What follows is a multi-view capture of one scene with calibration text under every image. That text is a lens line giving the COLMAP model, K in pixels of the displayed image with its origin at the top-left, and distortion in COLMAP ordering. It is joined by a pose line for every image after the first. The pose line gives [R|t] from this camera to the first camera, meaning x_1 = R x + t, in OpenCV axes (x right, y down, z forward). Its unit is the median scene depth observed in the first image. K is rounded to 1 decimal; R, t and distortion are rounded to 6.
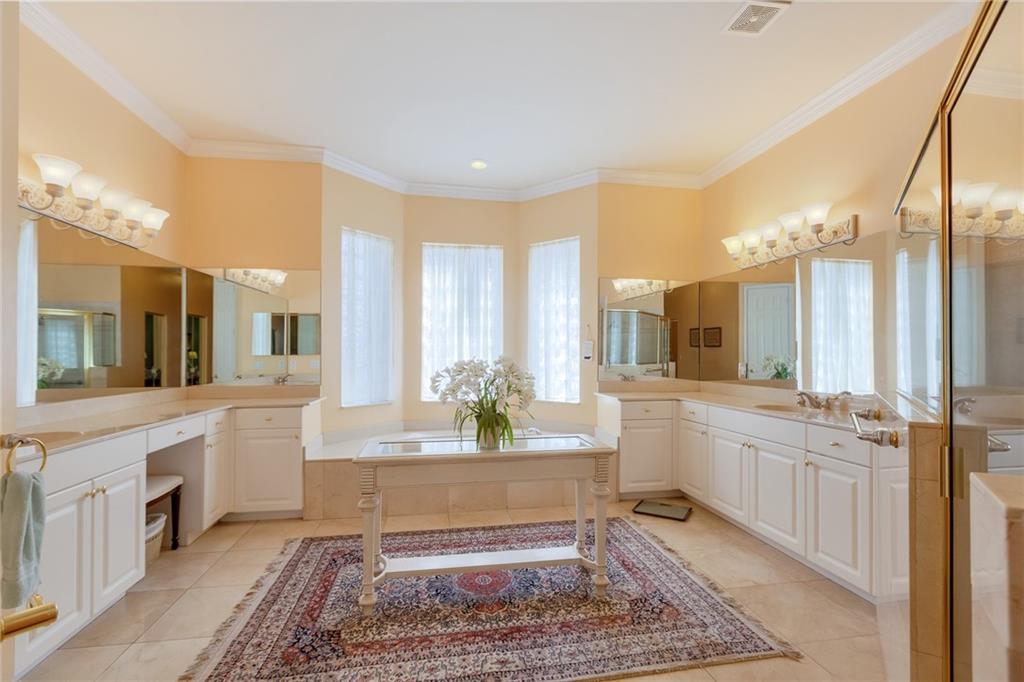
lens RADIAL K [[456.5, 0, 511.5], [0, 456.5, 347.6], [0, 0, 1]] dist [0.003281, -0.000663]
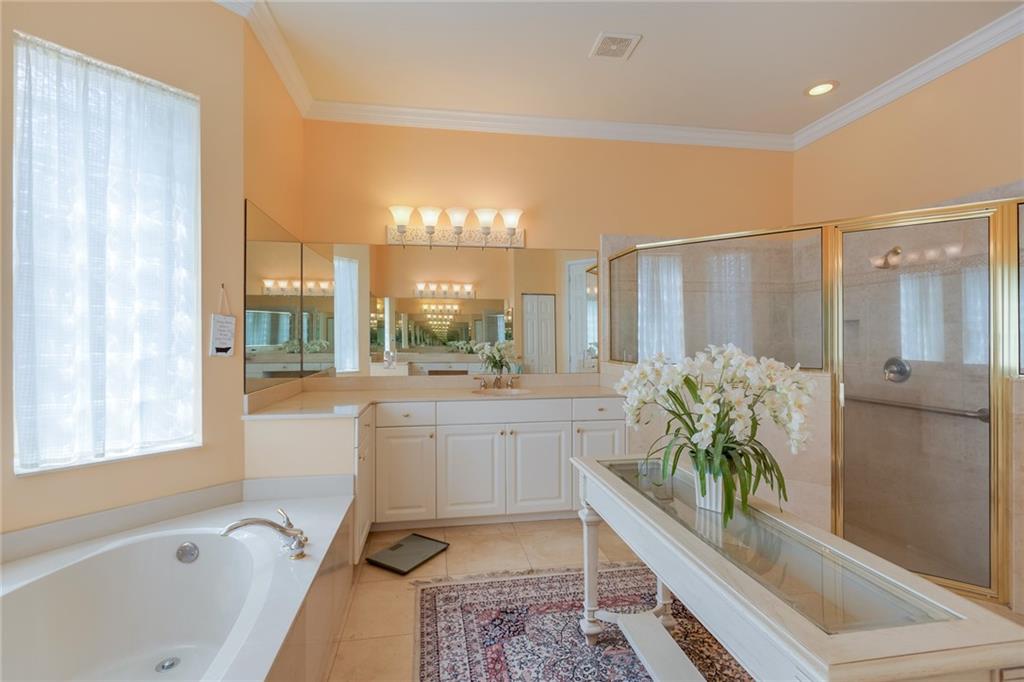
lens RADIAL K [[456.5, 0, 510.3], [0, 456.5, 341.5], [0, 0, 1]] dist [0.003281, -0.000663]
pose [[0.013017, -0.000408, 0.999915, -0.448919], [-0.008597, 0.999963, 0.000520, 0.013794], [-0.999878, -0.008604, 0.013013, 0.920898]]
